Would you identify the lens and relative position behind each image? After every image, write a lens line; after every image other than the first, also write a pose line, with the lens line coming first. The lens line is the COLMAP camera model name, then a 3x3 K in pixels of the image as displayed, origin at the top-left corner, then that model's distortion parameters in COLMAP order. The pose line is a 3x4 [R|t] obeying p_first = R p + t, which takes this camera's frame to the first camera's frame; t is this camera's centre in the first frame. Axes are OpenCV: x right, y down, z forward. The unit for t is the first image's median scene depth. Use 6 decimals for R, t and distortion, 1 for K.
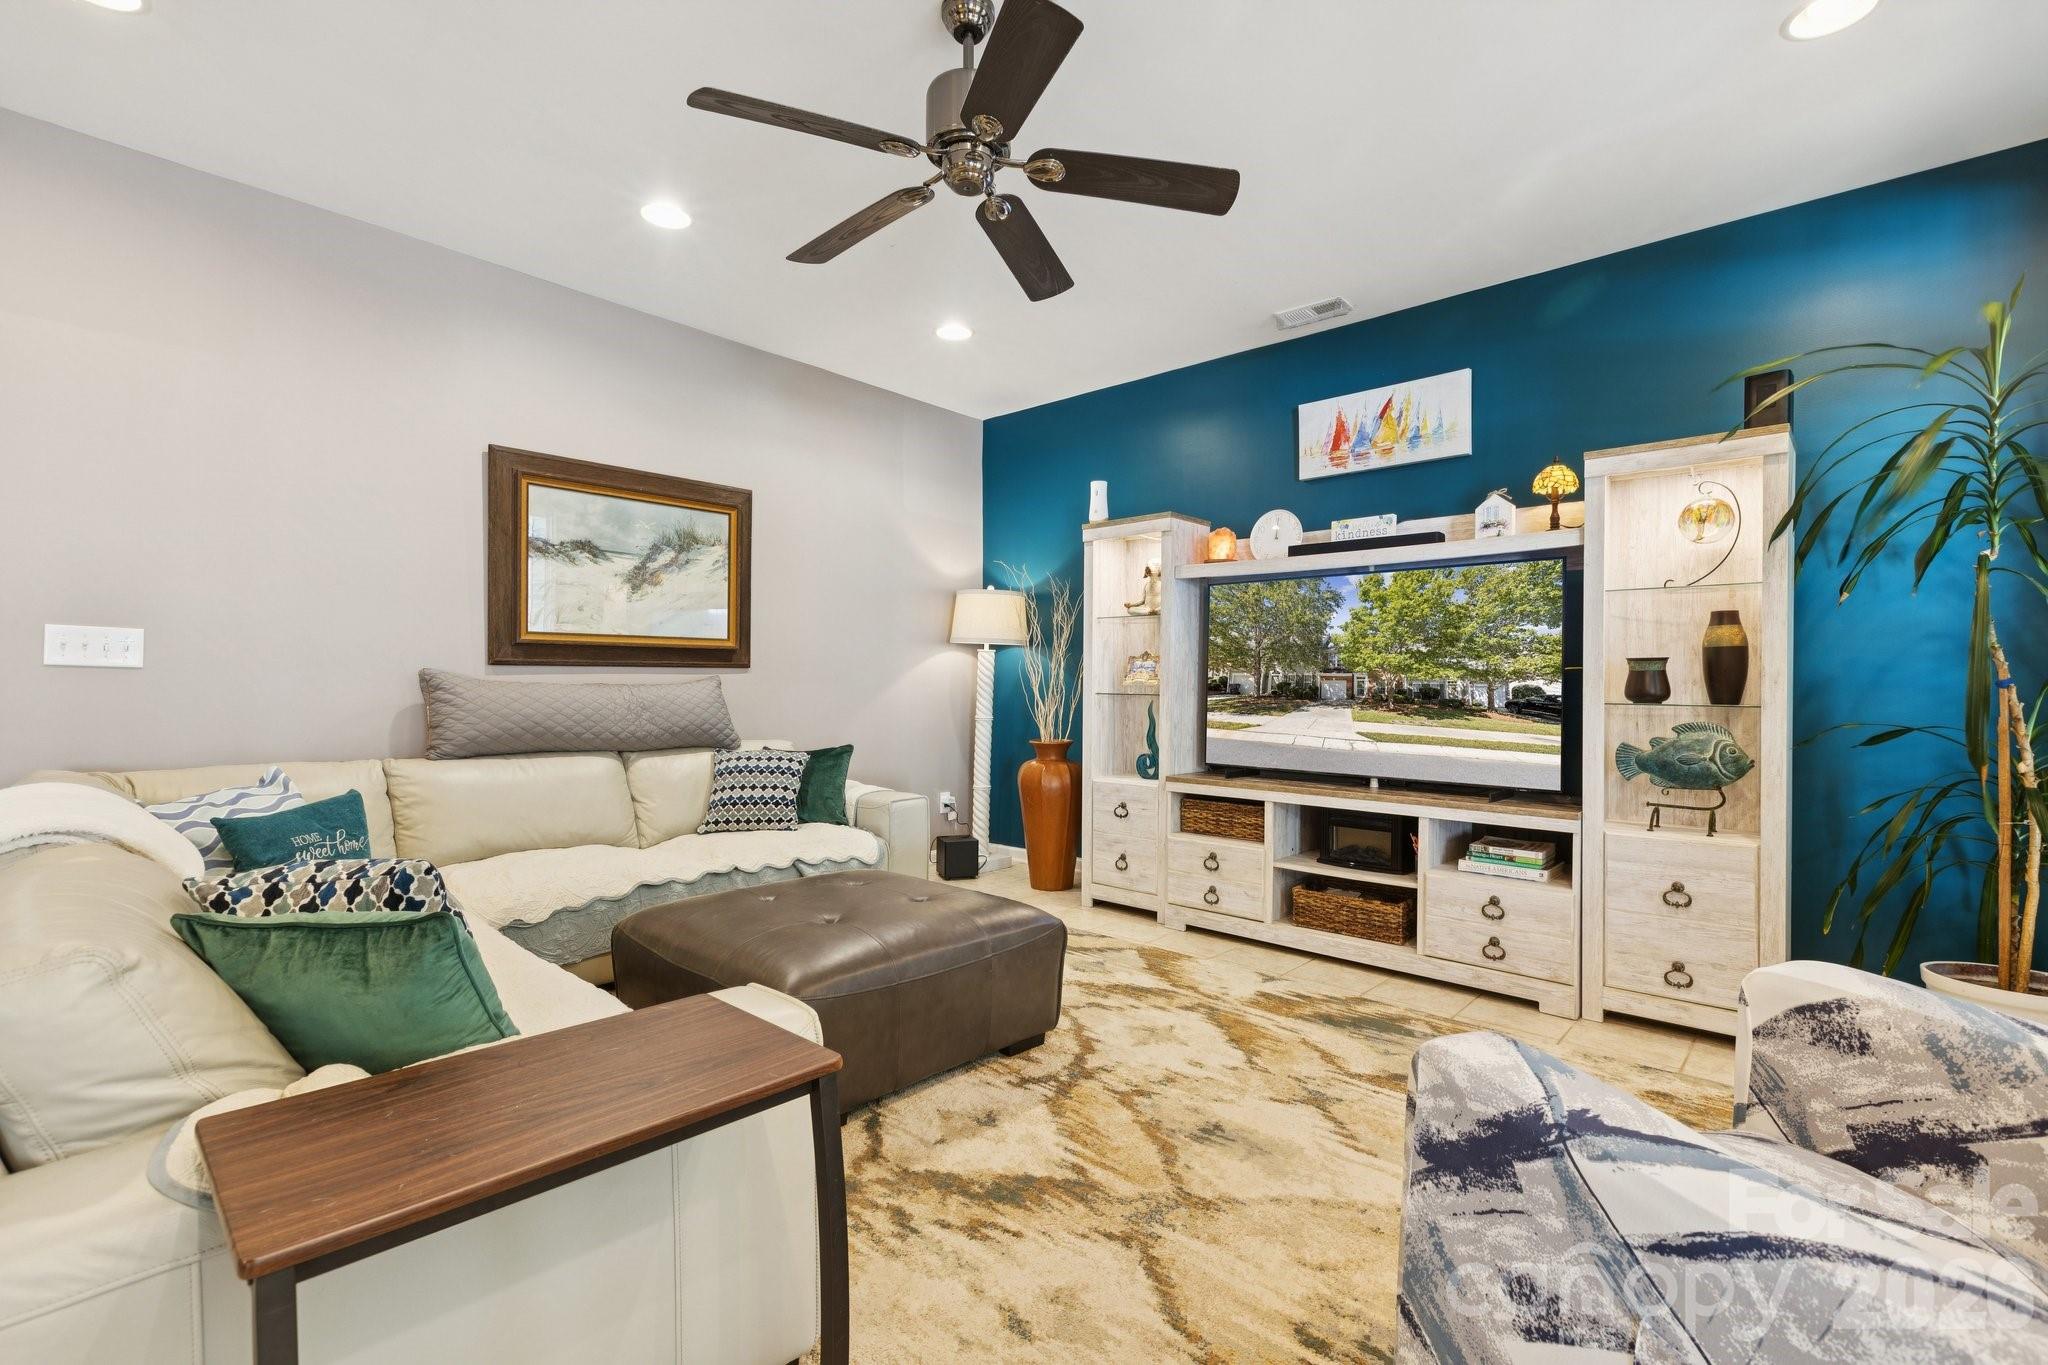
lens RADIAL K [[912.9, 0, 1024.0], [0, 912.9, 682.5], [0, 0, 1]] dist [0.000060, -0.000061]
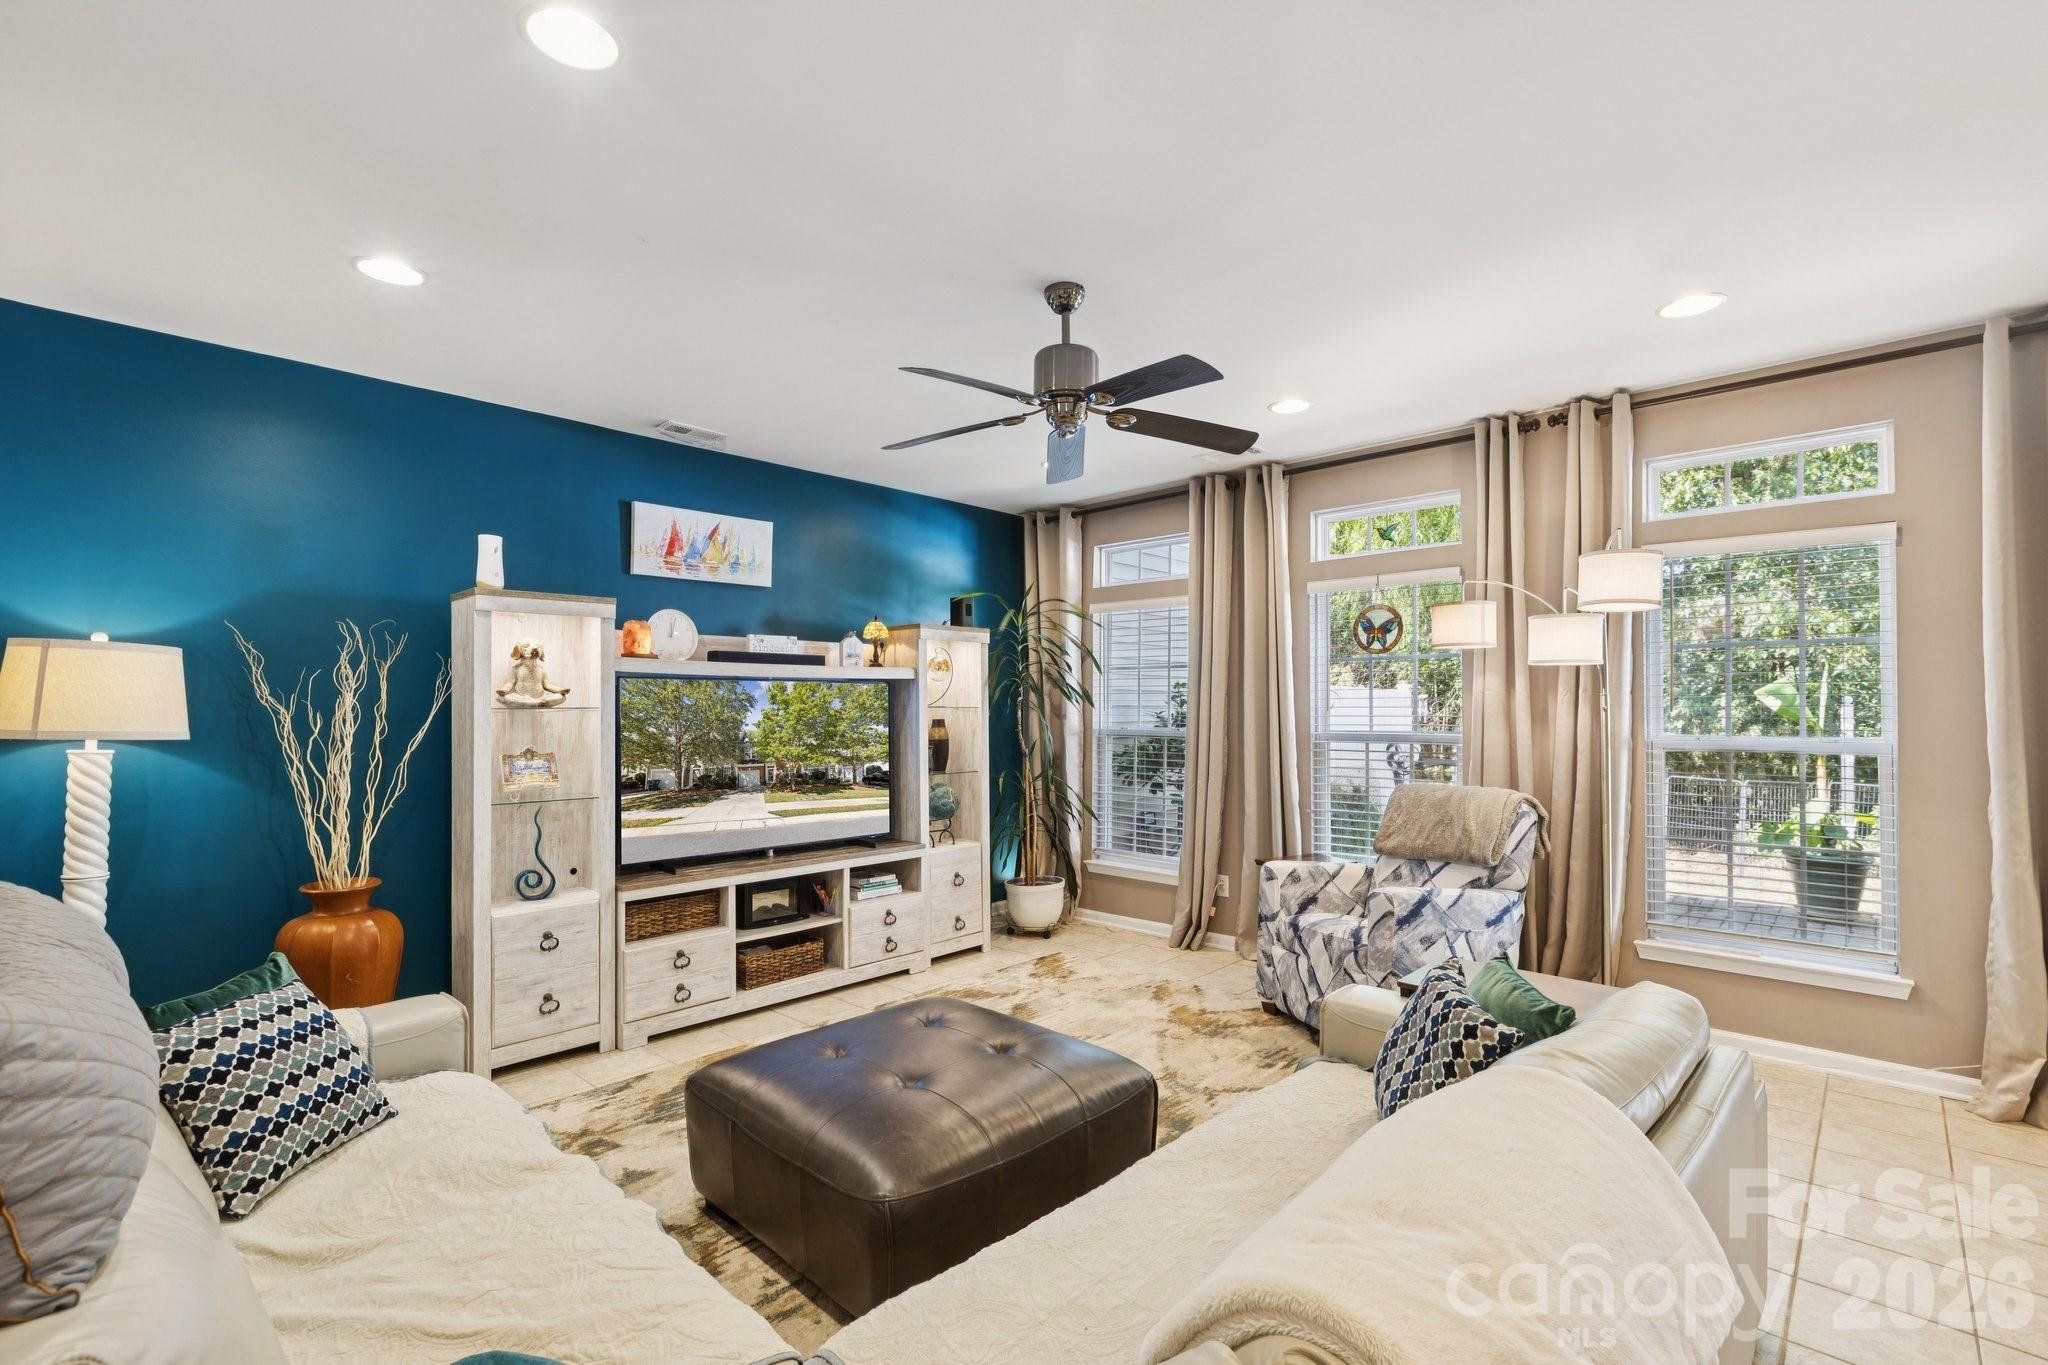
lens RADIAL K [[933.4, 0, 1018.6], [0, 933.4, 690.9], [0, 0, 1]] dist [0.001023, 0.000057]
pose [[0.037013, 0.004670, 0.999304, -0.874874], [0.006004, 0.999970, -0.004896, -0.099779], [-0.999297, 0.006182, 0.036984, 0.636586]]
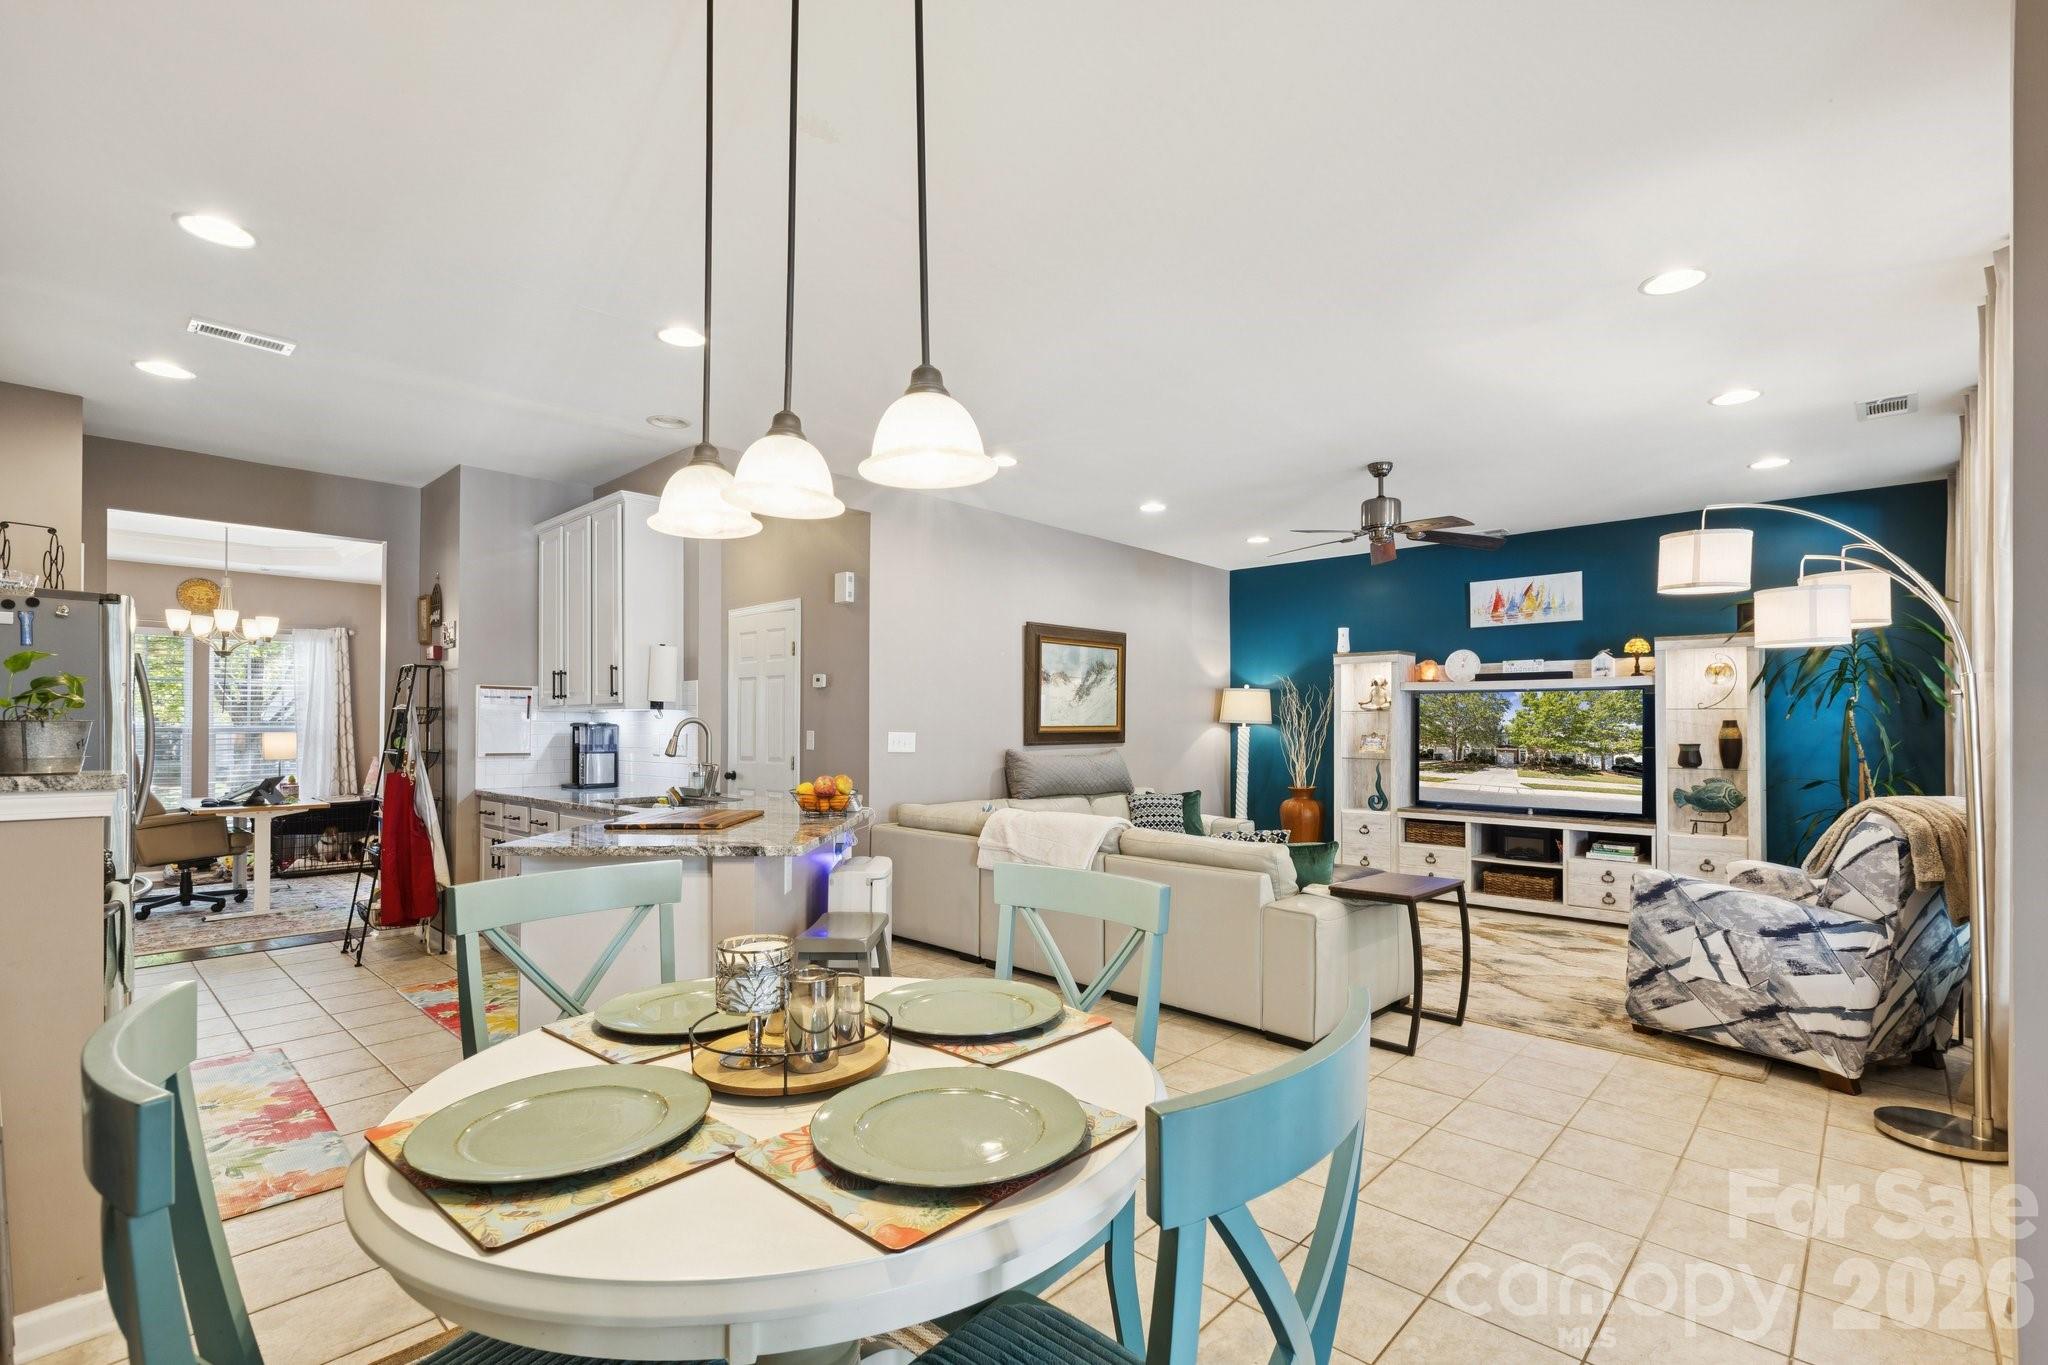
lens RADIAL K [[918.5, 0, 1024.8], [0, 918.5, 710.5], [0, 0, 1]] dist [-0.000128, -0.000035]
pose [[0.999778, -0.004564, -0.020566, -0.559016], [0.004226, 0.999856, -0.016449, -0.059399], [0.020638, 0.016358, 0.999653, -0.795754]]
